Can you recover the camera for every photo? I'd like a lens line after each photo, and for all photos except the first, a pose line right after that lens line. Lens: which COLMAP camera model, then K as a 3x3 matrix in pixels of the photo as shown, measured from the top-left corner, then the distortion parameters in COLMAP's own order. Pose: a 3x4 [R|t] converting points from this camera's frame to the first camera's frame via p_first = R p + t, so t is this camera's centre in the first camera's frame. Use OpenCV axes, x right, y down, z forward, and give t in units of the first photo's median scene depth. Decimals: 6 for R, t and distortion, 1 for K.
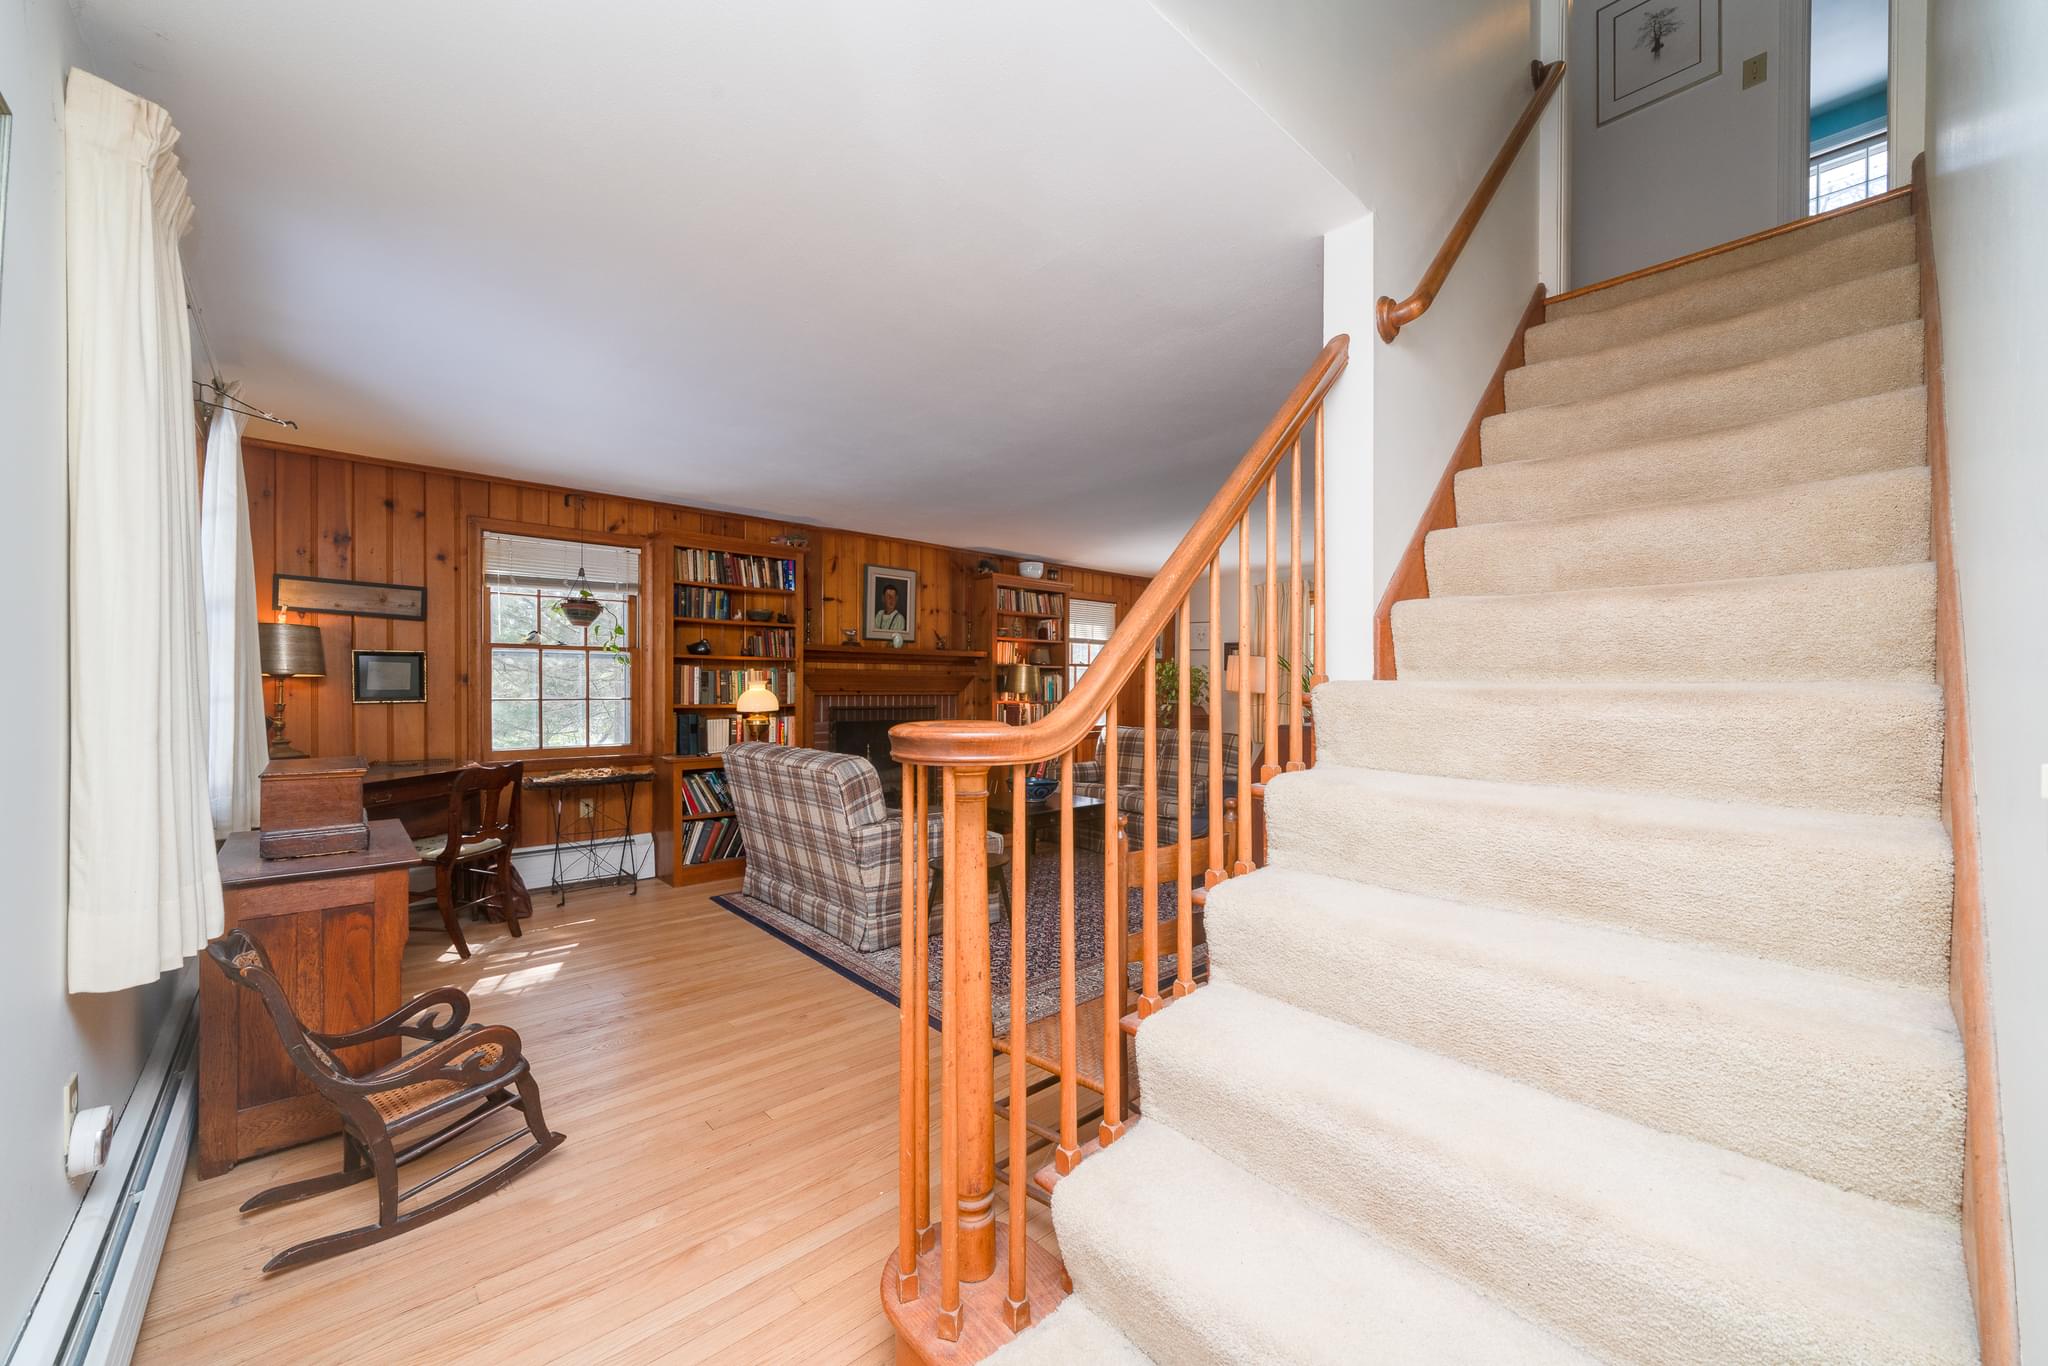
lens RADIAL K [[788.8, 0, 1019.9], [0, 788.8, 688.9], [0, 0, 1]] dist [0.000045, 0.000181]
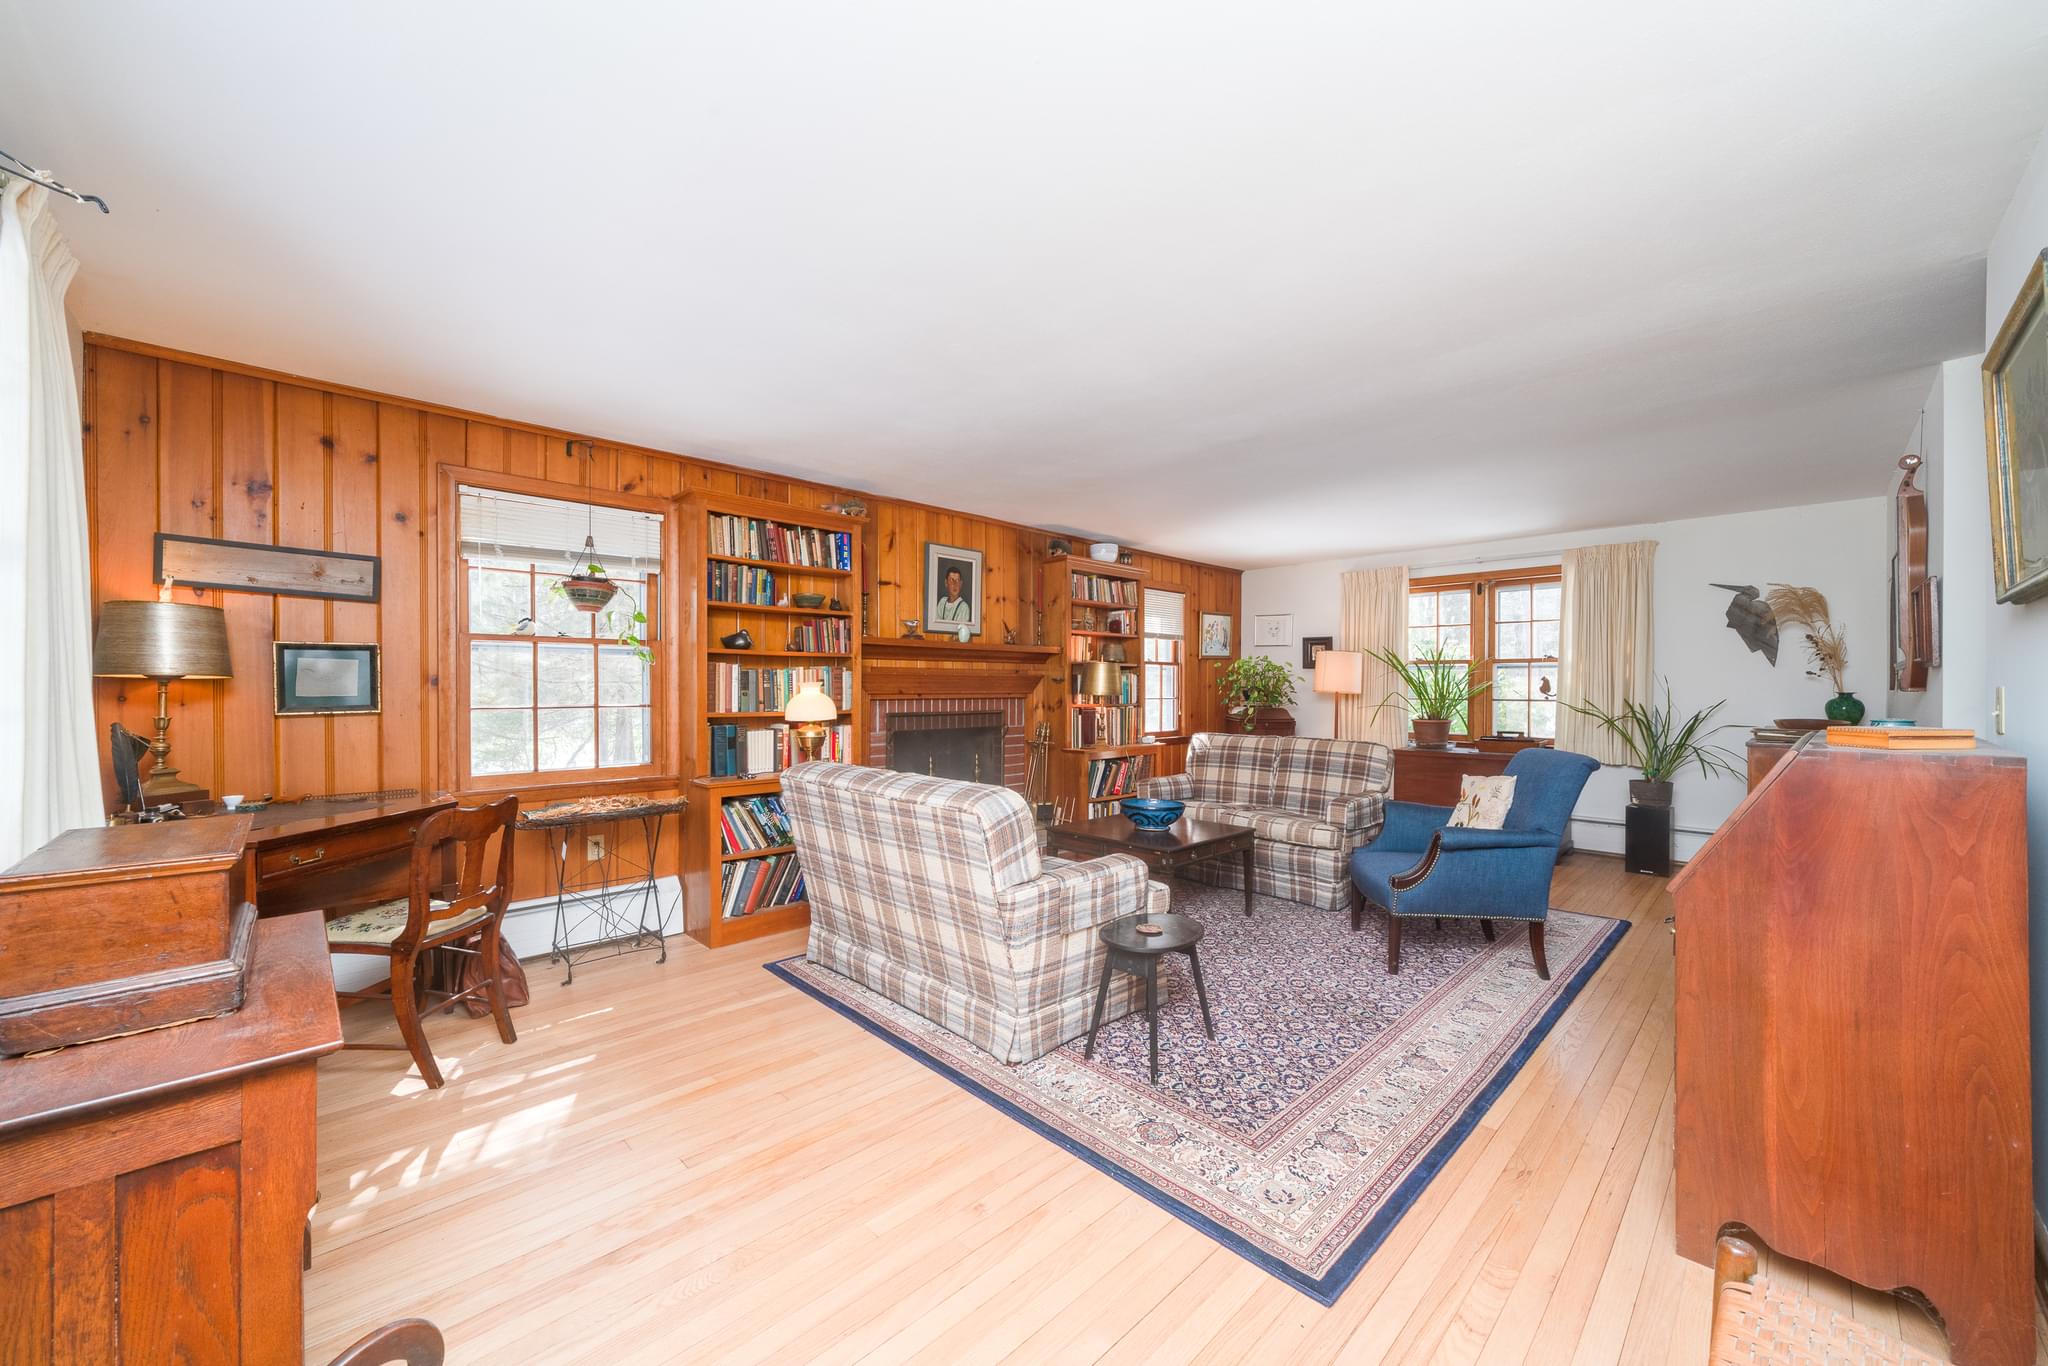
lens RADIAL K [[788.8, 0, 1033.7], [0, 788.8, 686.4], [0, 0, 1]] dist [0.000045, 0.000181]
pose [[0.999351, -0.004588, 0.035727, -0.168490], [0.004714, 0.999983, -0.003428, -0.002302], [-0.035711, 0.003594, 0.999356, 0.241444]]
